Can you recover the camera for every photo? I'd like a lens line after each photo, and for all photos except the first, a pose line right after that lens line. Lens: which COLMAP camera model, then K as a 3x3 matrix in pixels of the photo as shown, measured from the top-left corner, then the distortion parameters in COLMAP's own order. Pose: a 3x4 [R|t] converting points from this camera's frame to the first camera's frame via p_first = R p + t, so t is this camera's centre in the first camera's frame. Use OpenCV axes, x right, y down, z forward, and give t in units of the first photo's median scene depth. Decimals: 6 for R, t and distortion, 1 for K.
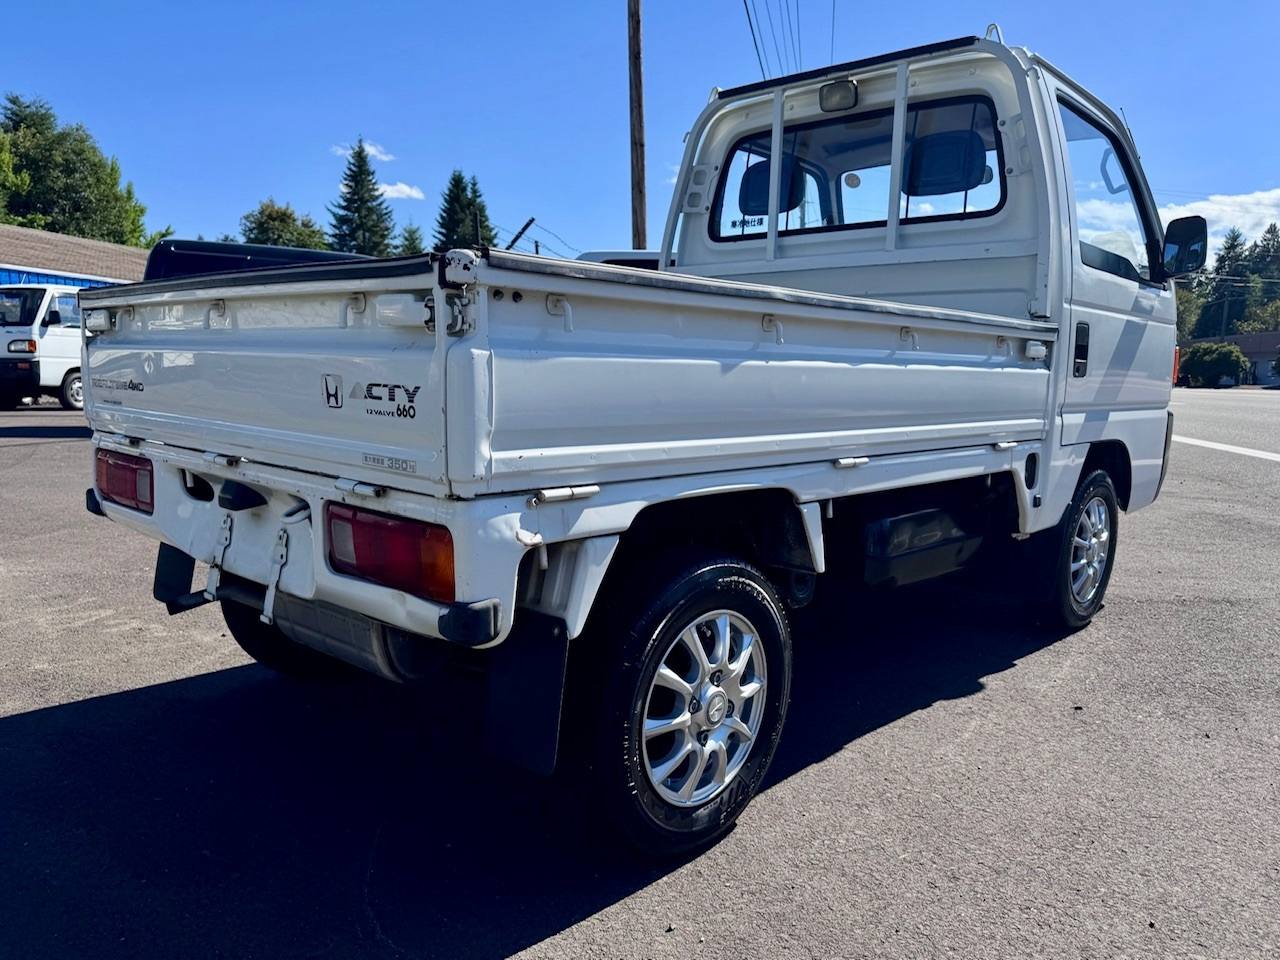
lens RADIAL K [[928.3, 0, 646.1], [0, 928.3, 488.7], [0, 0, 1]] dist [0.059451, -0.086980]
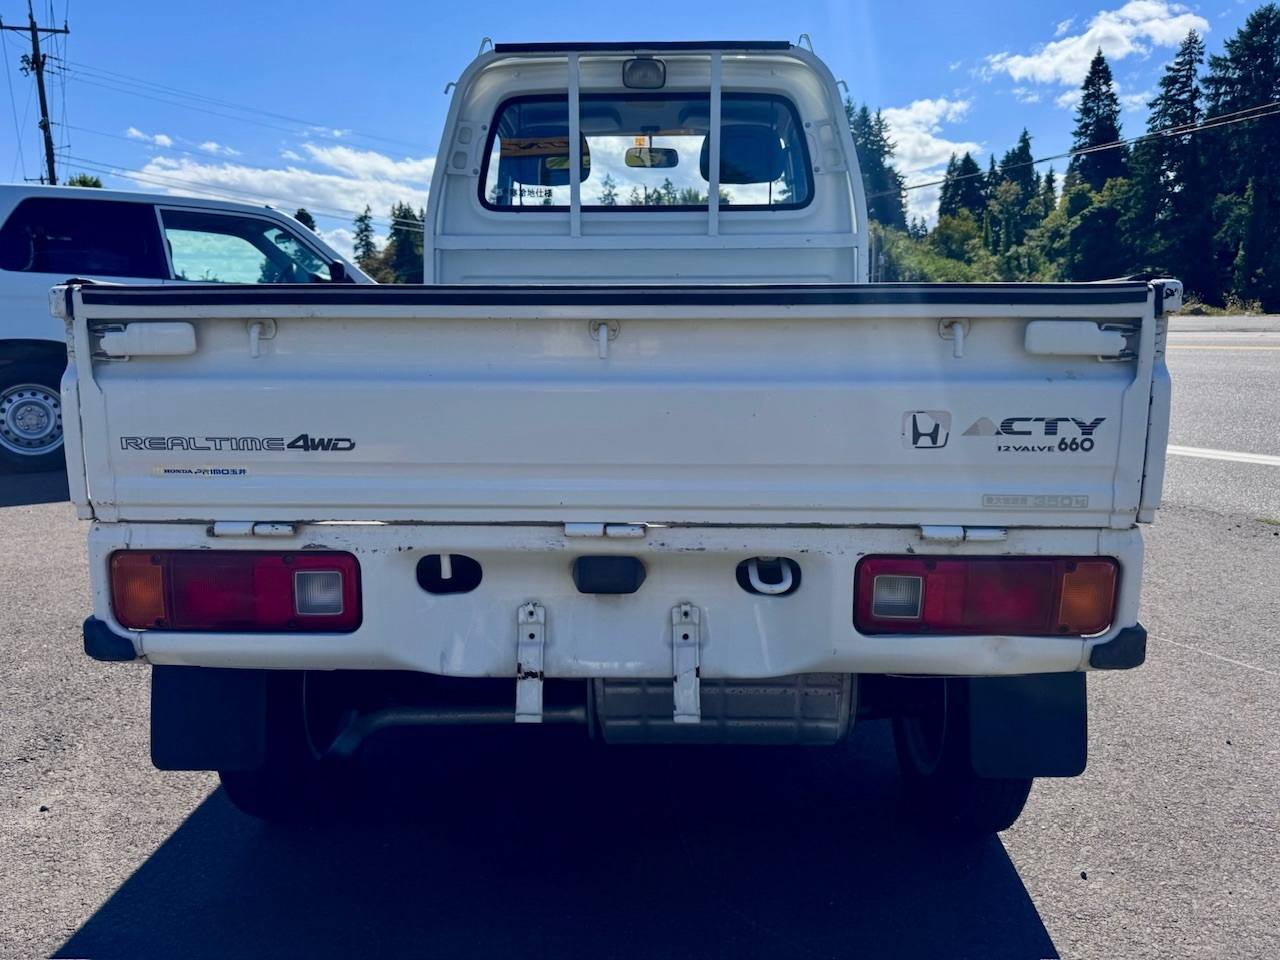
lens RADIAL K [[958.6, 0, 624.2], [0, 958.6, 485.5], [0, 0, 1]] dist [0.072562, -0.096622]
pose [[0.756885, -0.135353, 0.639378, -0.856139], [0.106342, 0.990787, 0.083859, -0.119568], [-0.644838, 0.004521, 0.764306, 0.372438]]
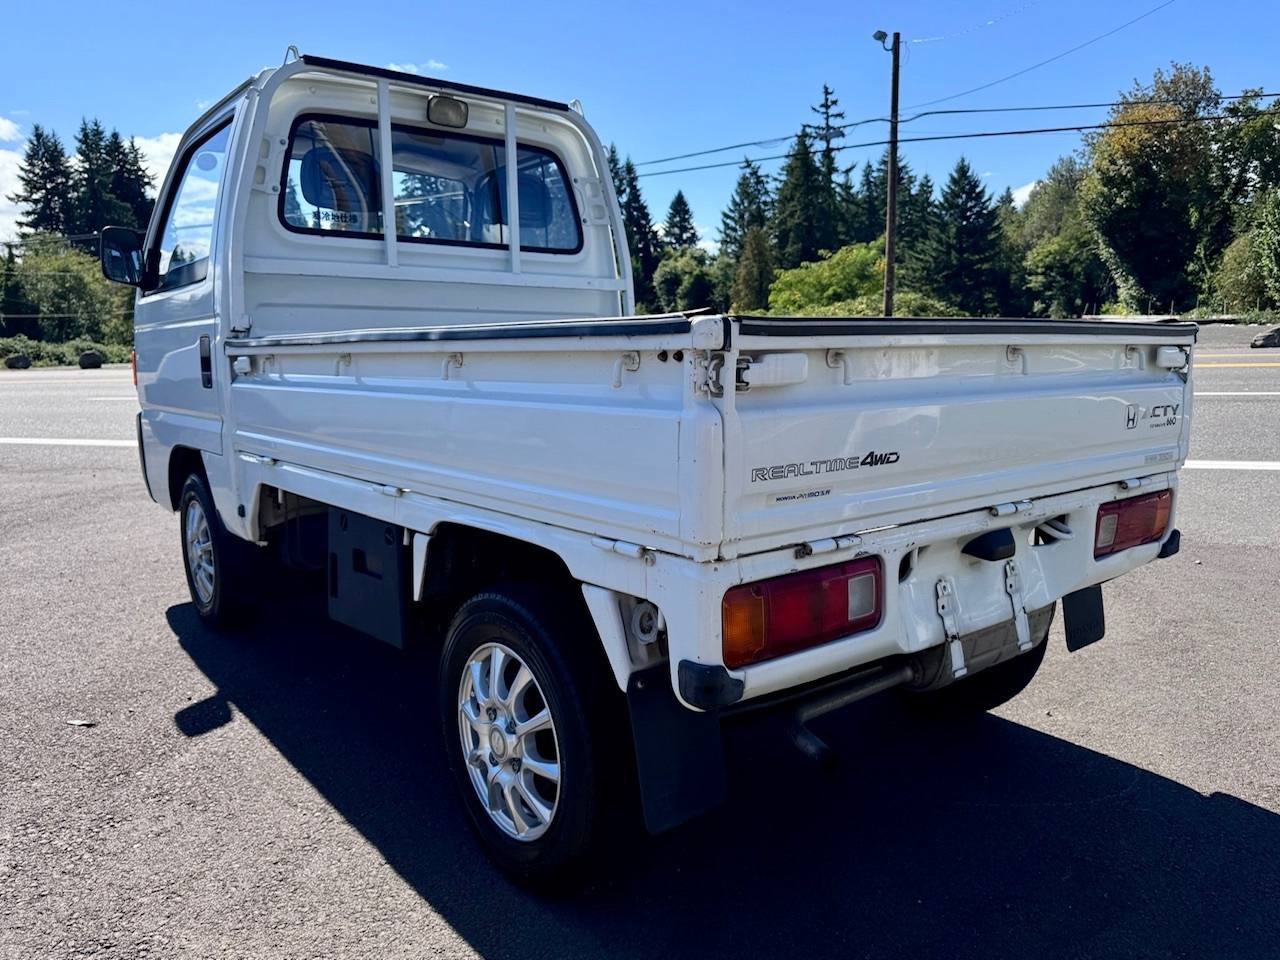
lens RADIAL K [[958.6, 0, 624.2], [0, 958.6, 485.5], [0, 0, 1]] dist [0.072562, -0.096622]
pose [[0.145354, -0.159746, 0.976398, -1.365966], [0.148297, 0.979248, 0.138136, -0.231605], [-0.978202, 0.124718, 0.166028, 1.124983]]
